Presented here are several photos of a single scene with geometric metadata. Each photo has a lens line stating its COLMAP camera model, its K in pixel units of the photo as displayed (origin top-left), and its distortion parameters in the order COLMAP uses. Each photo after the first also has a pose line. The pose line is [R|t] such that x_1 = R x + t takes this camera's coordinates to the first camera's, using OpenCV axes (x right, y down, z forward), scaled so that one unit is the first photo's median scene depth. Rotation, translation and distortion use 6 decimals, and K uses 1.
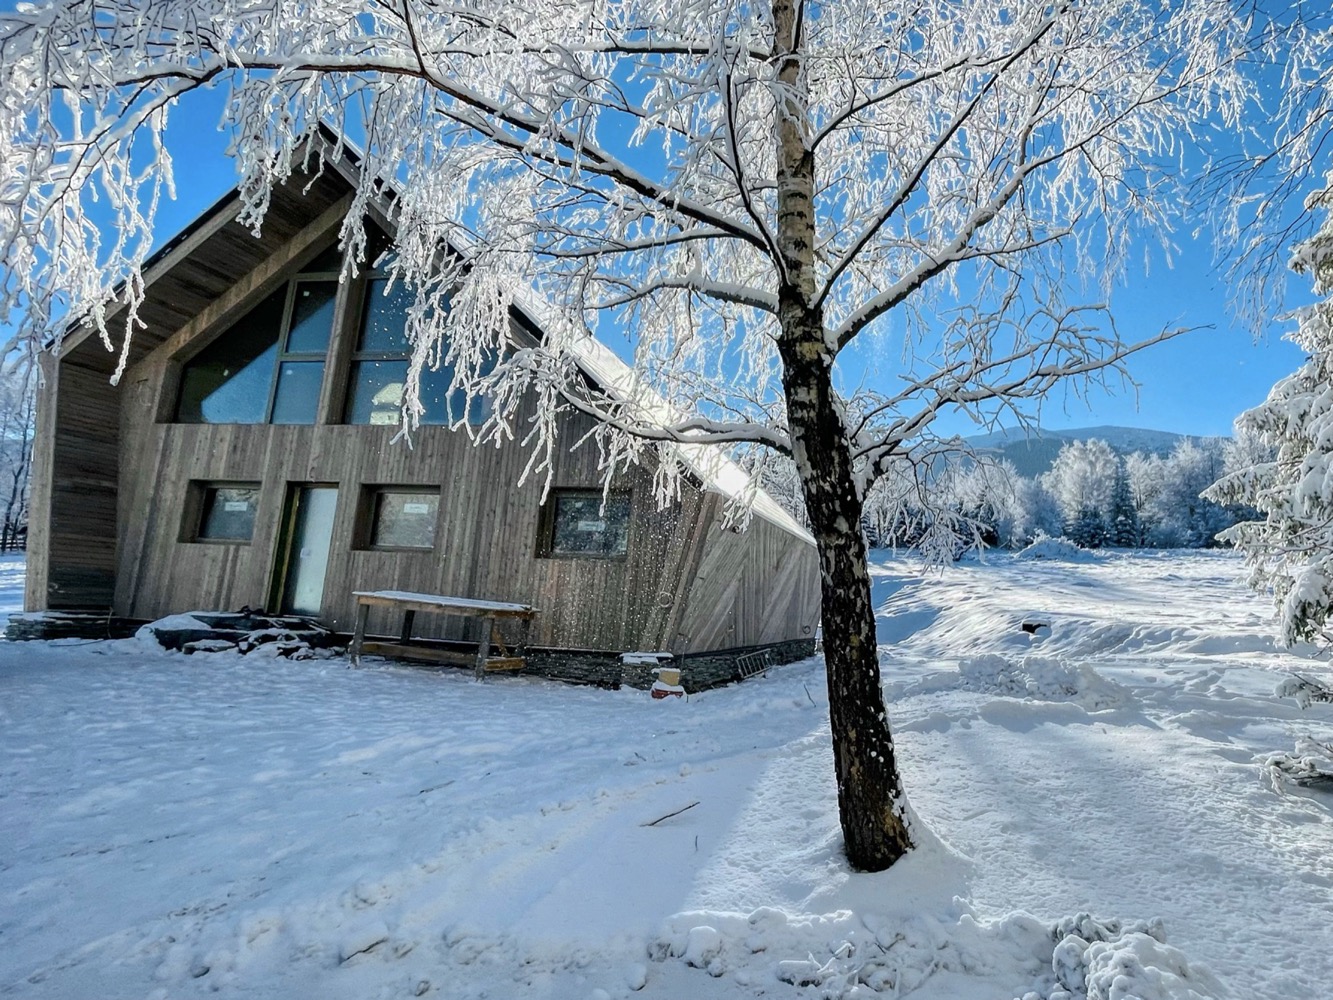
lens RADIAL K [[557.9, 0, 666.5], [0, 557.9, 500.0], [0, 0, 1]] dist [-0.000175, -0.000106]
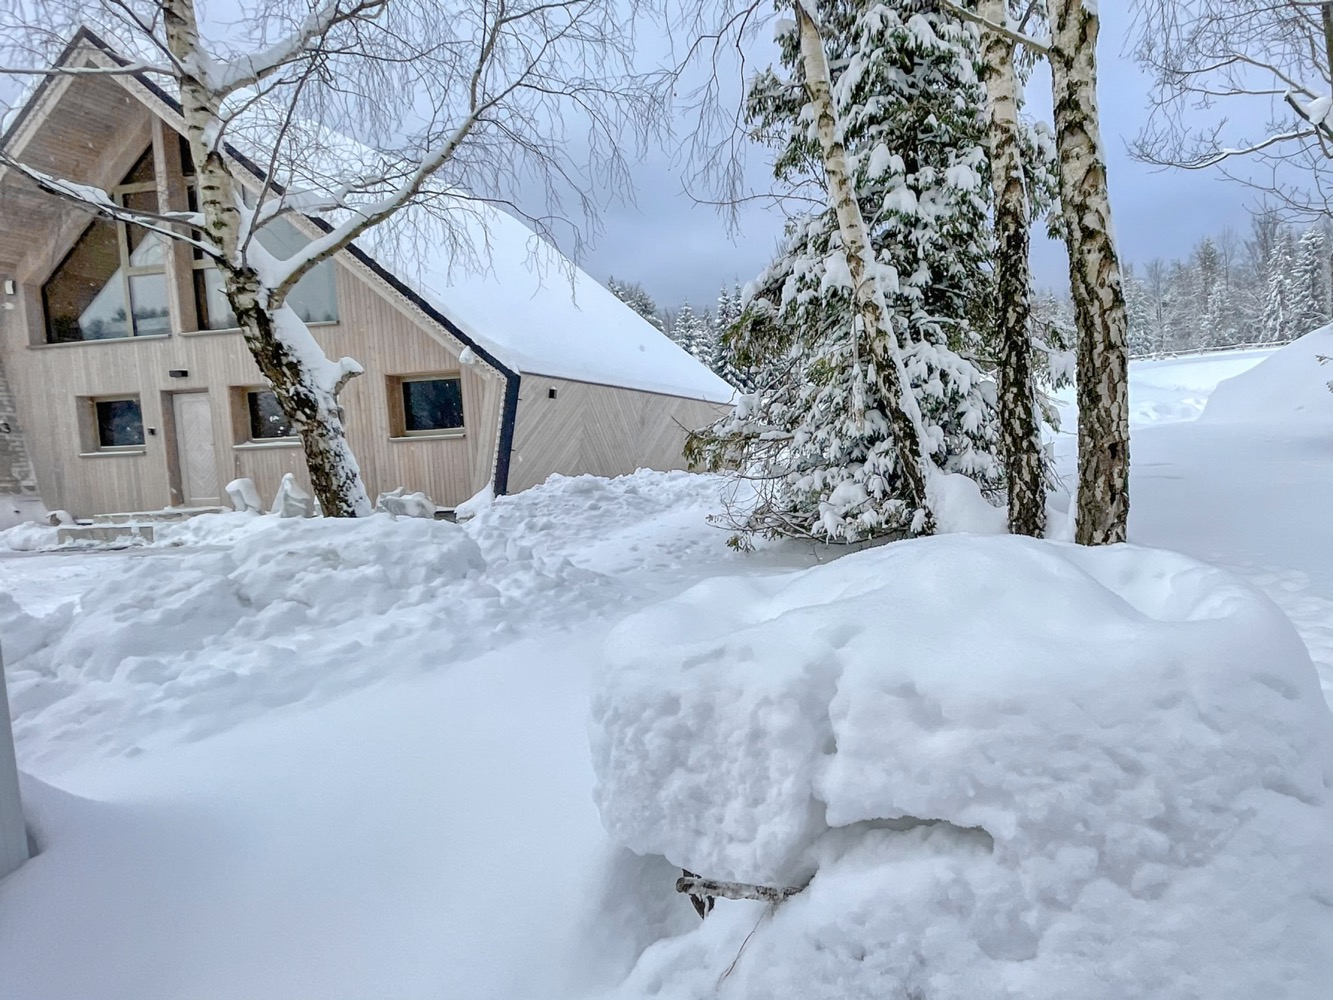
lens RADIAL K [[557.9, 0, 666.5], [0, 557.9, 500.0], [0, 0, 1]] dist [-0.000175, -0.000106]
pose [[0.996127, -0.078507, -0.039583, 1.353310], [0.085837, 0.965828, 0.244556, -0.022483], [0.019031, -0.247006, 0.968827, -0.523295]]
